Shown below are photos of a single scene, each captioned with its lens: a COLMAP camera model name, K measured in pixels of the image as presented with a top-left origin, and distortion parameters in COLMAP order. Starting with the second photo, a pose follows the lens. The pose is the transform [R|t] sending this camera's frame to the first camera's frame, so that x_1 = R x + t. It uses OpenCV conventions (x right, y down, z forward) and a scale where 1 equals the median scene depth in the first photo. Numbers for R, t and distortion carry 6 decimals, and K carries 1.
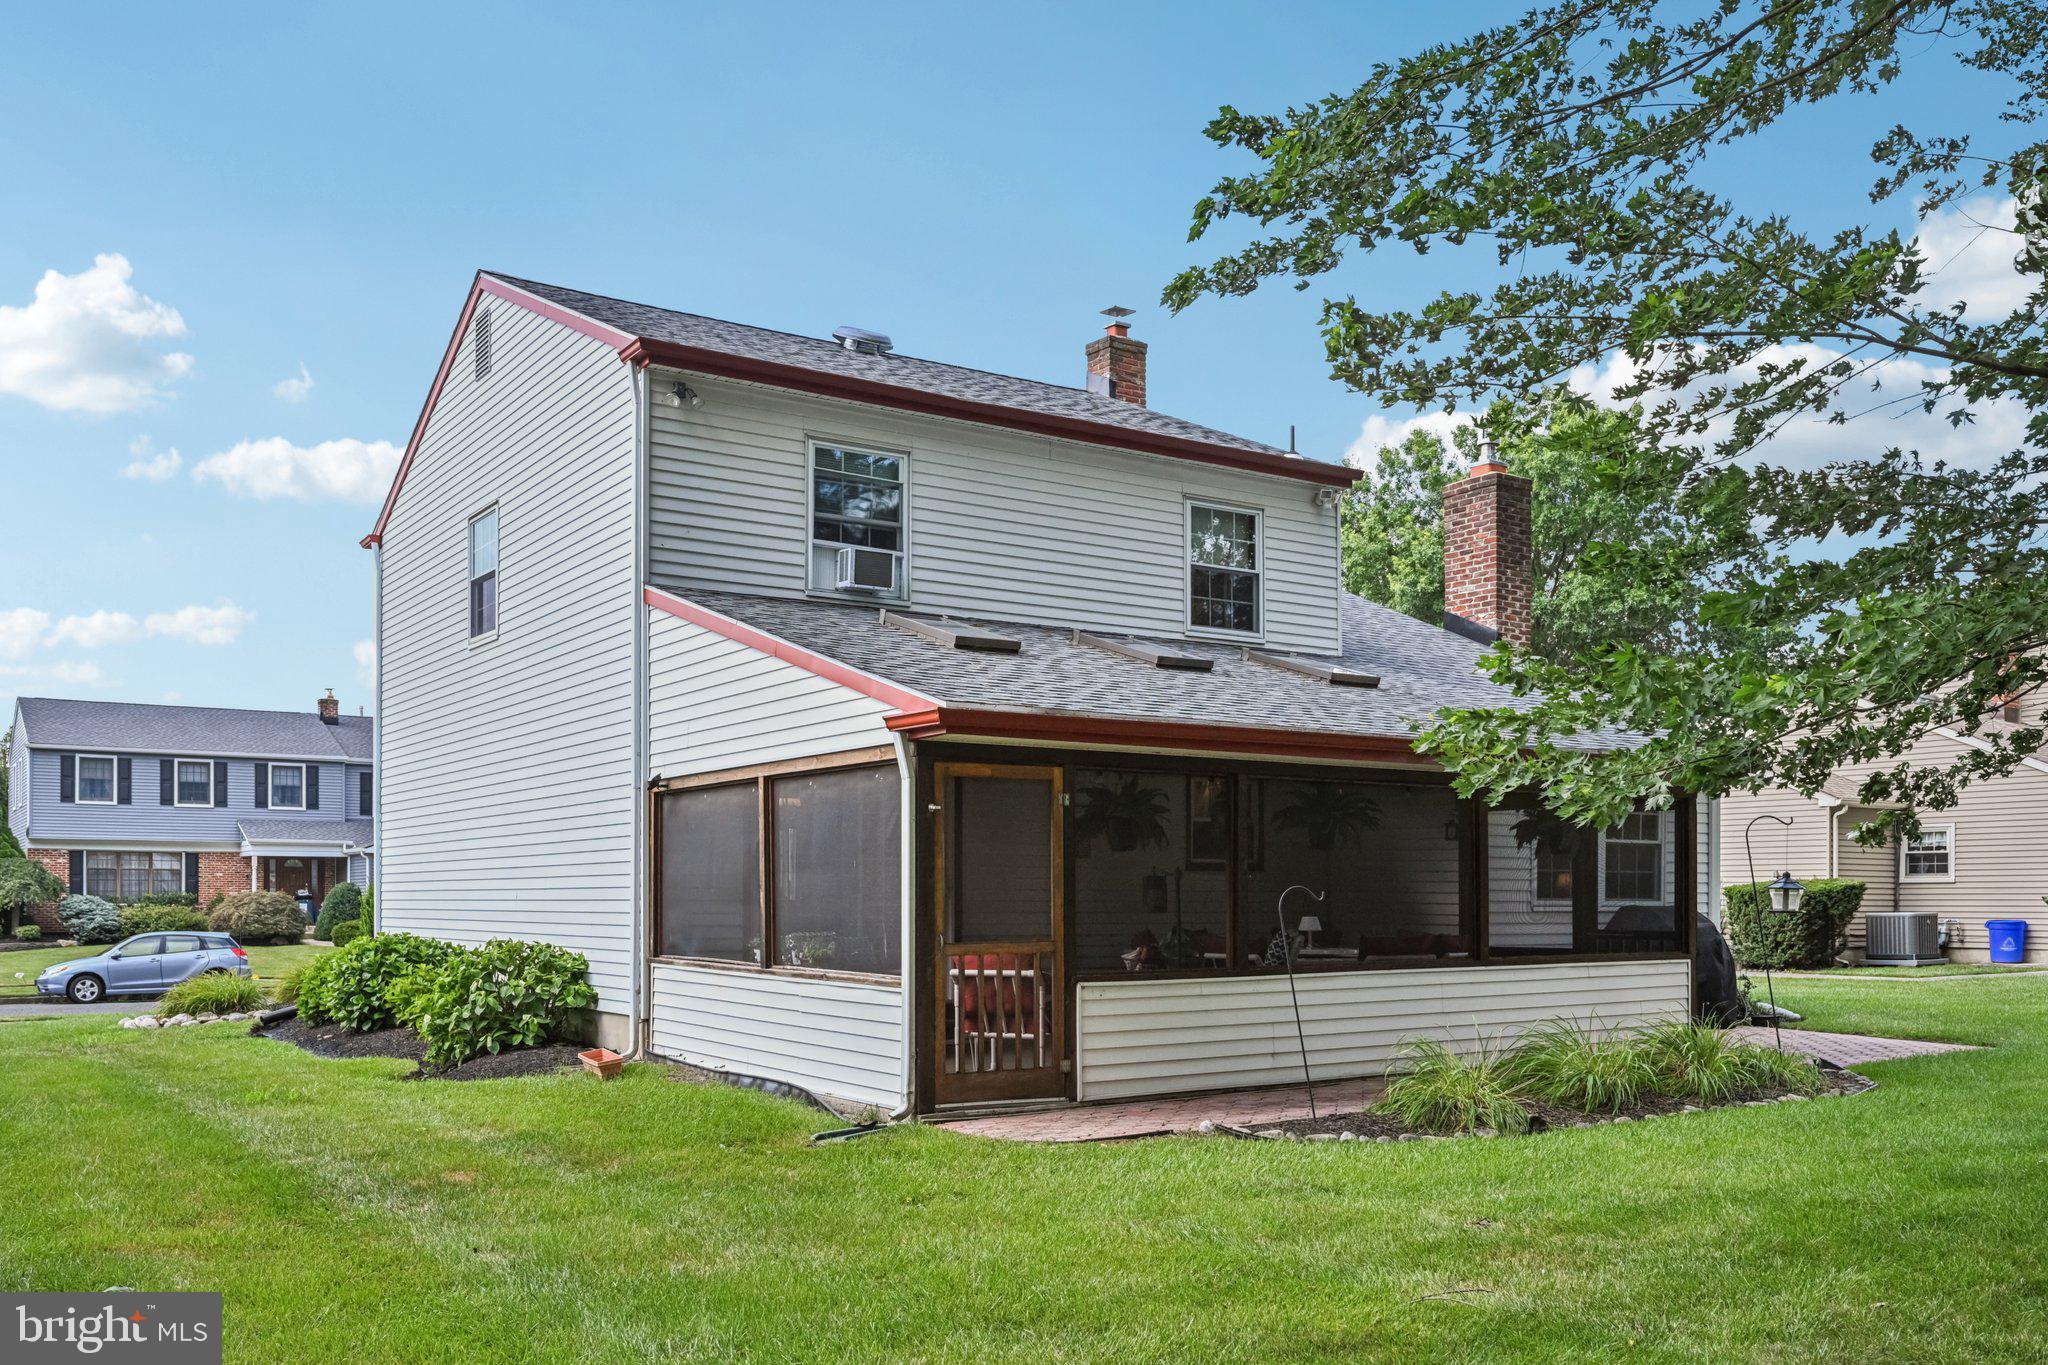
lens RADIAL K [[1722.2, 0, 1027.2], [0, 1722.2, 736.9], [0, 0, 1]] dist [0.001094, -0.000633]
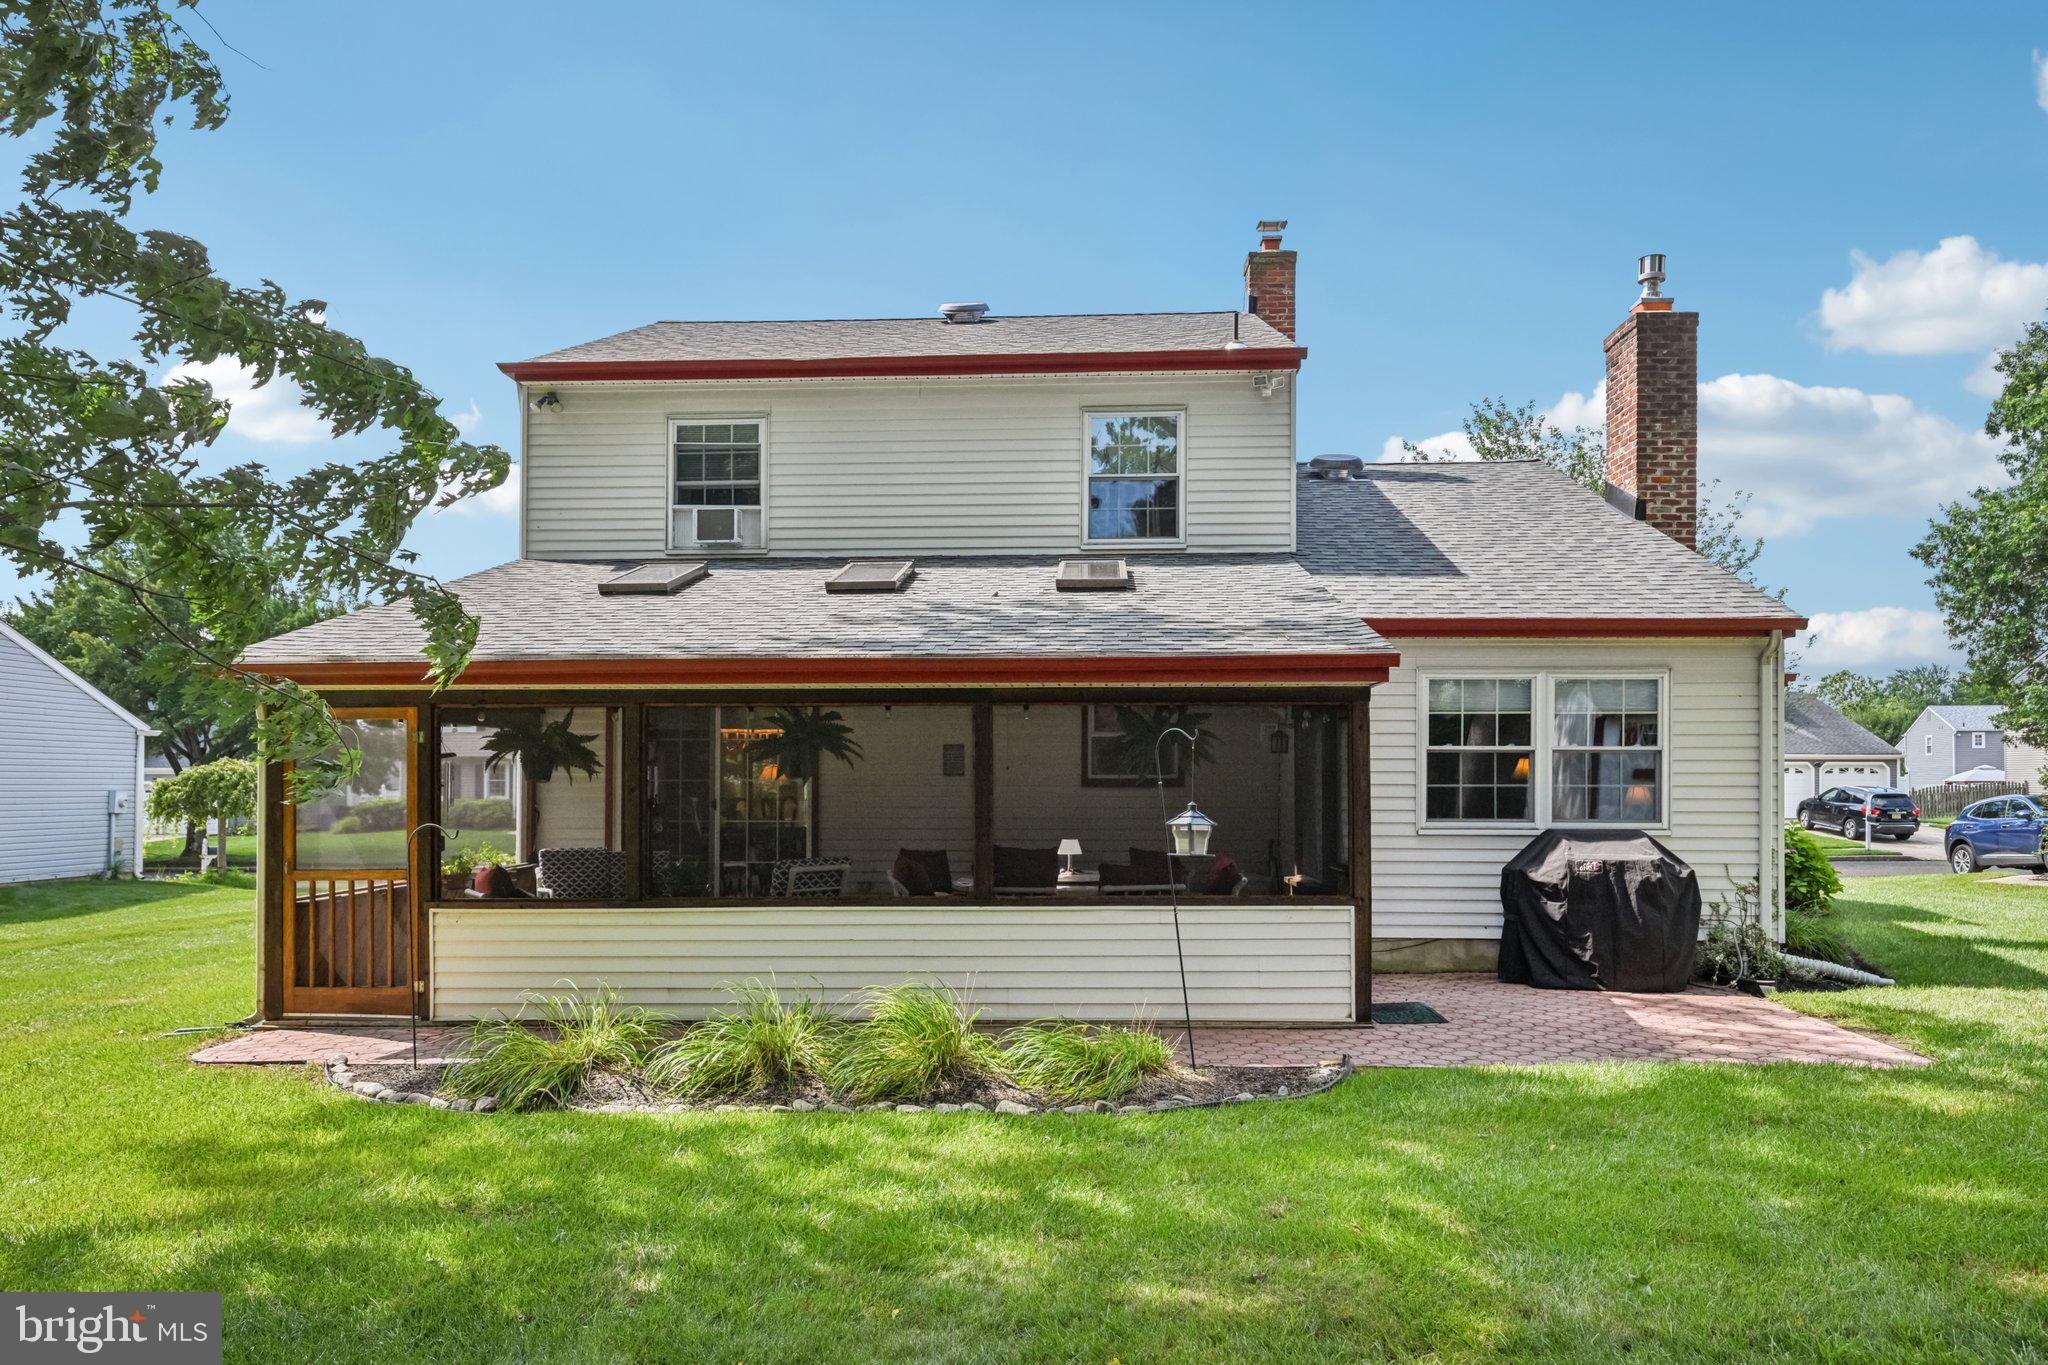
lens RADIAL K [[1423.5, 0, 1024.0], [0, 1423.5, 682.5], [0, 0, 1]] dist [-0.021918, 0.000855]
pose [[0.808965, -0.052929, -0.585469, 0.542275], [0.055953, 0.998350, -0.012943, 0.024333], [0.585188, -0.022289, 0.810591, 0.336133]]
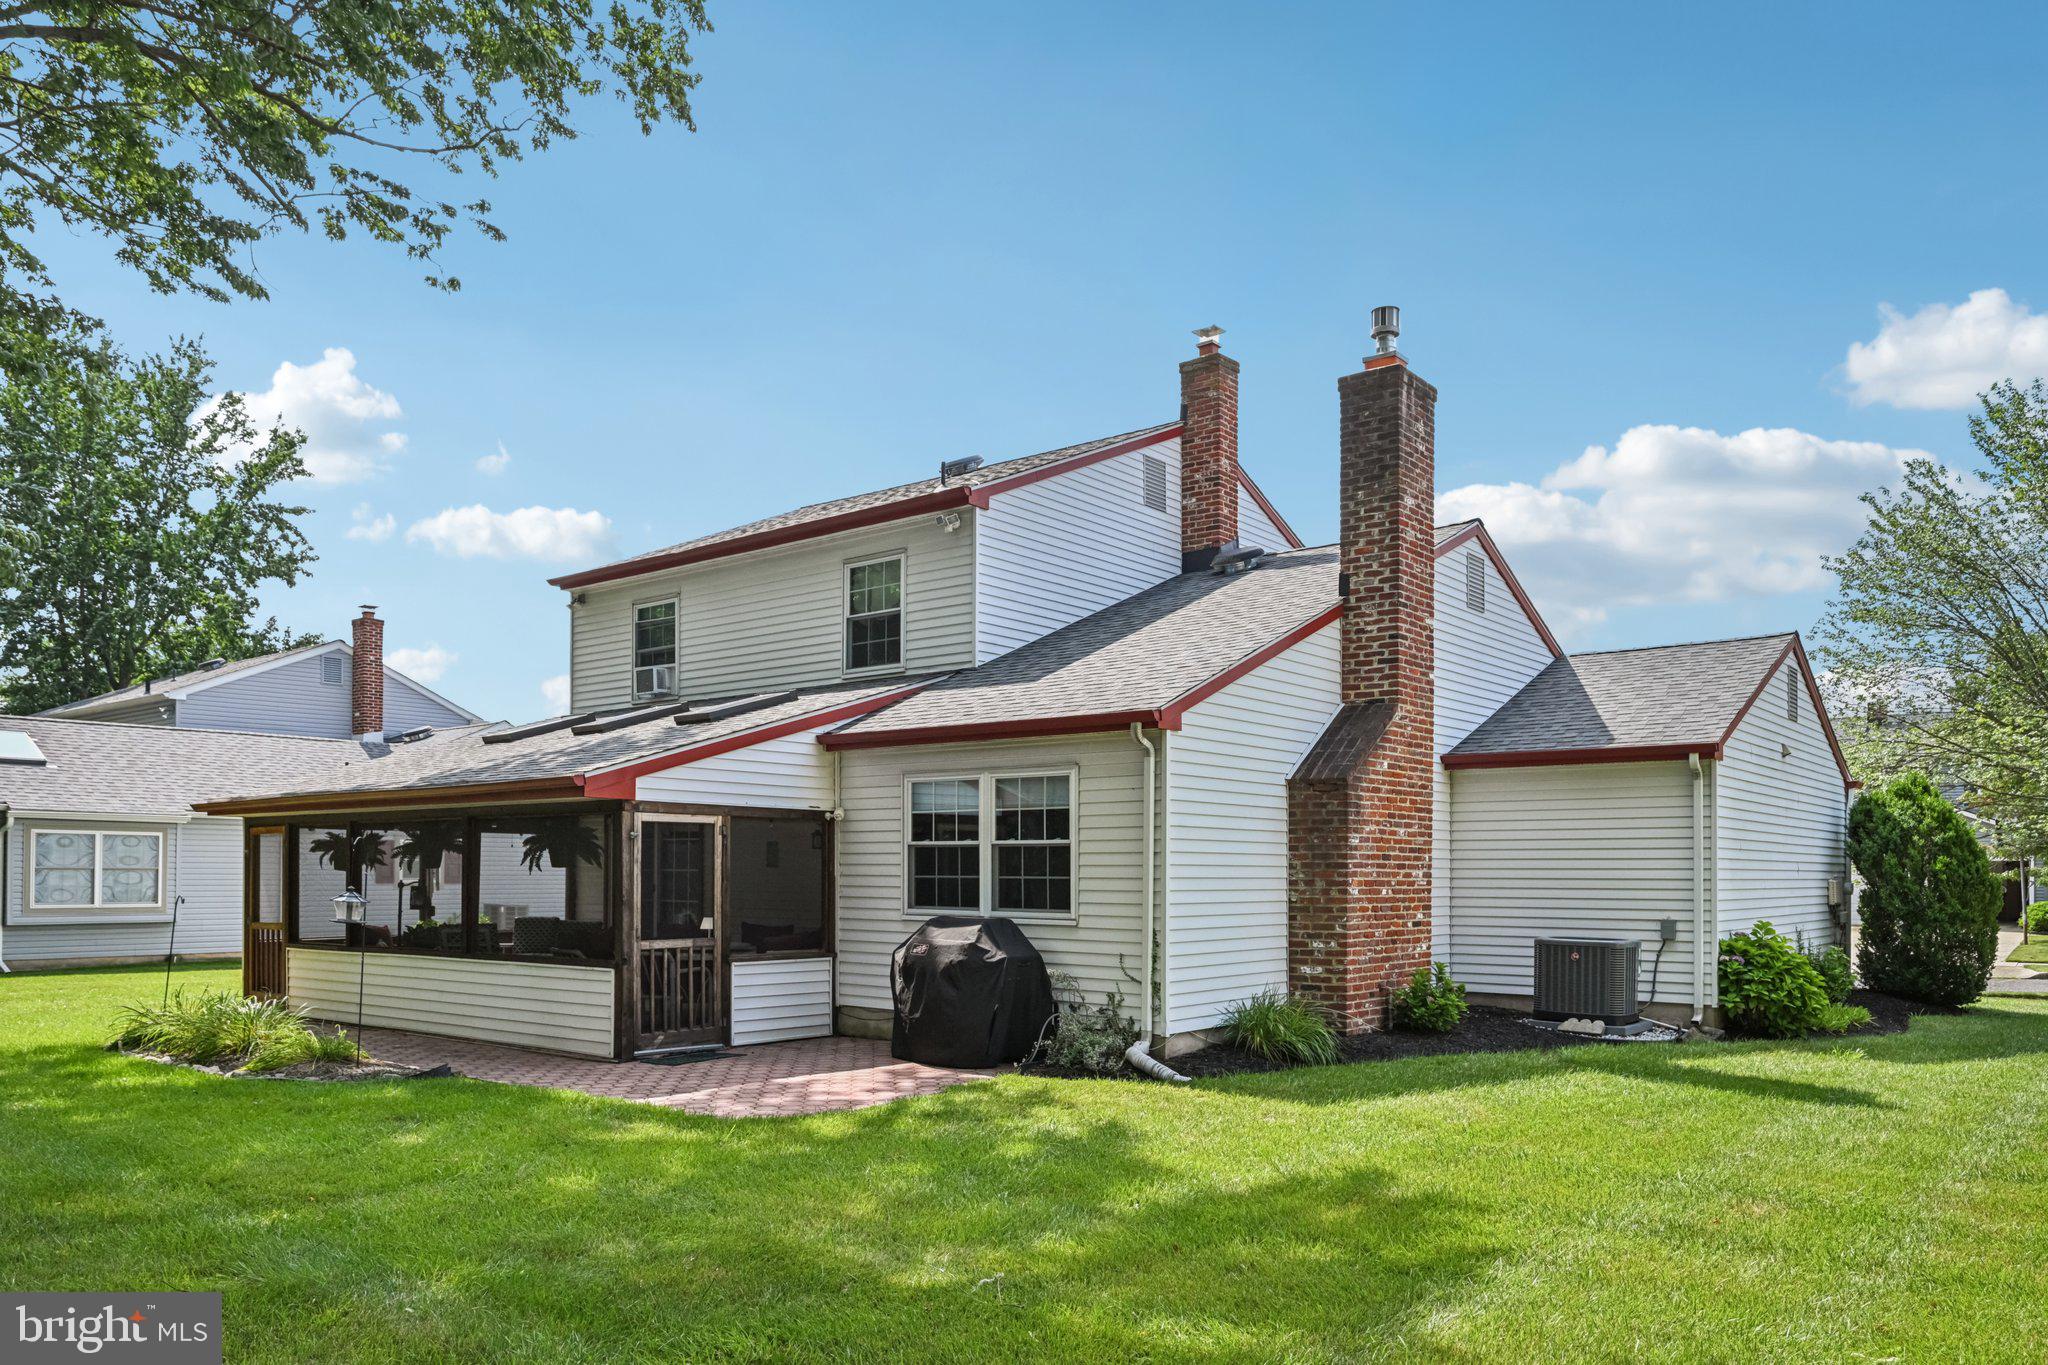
lens RADIAL K [[1391.7, 0, 1021.4], [0, 1391.7, 791.3], [0, 0, 1]] dist [-0.038818, -0.000506]
pose [[0.330236, -0.061916, -0.941865, 1.037098], [0.081162, 0.996013, -0.037018, 0.062736], [0.940402, -0.064219, 0.333945, 0.810801]]
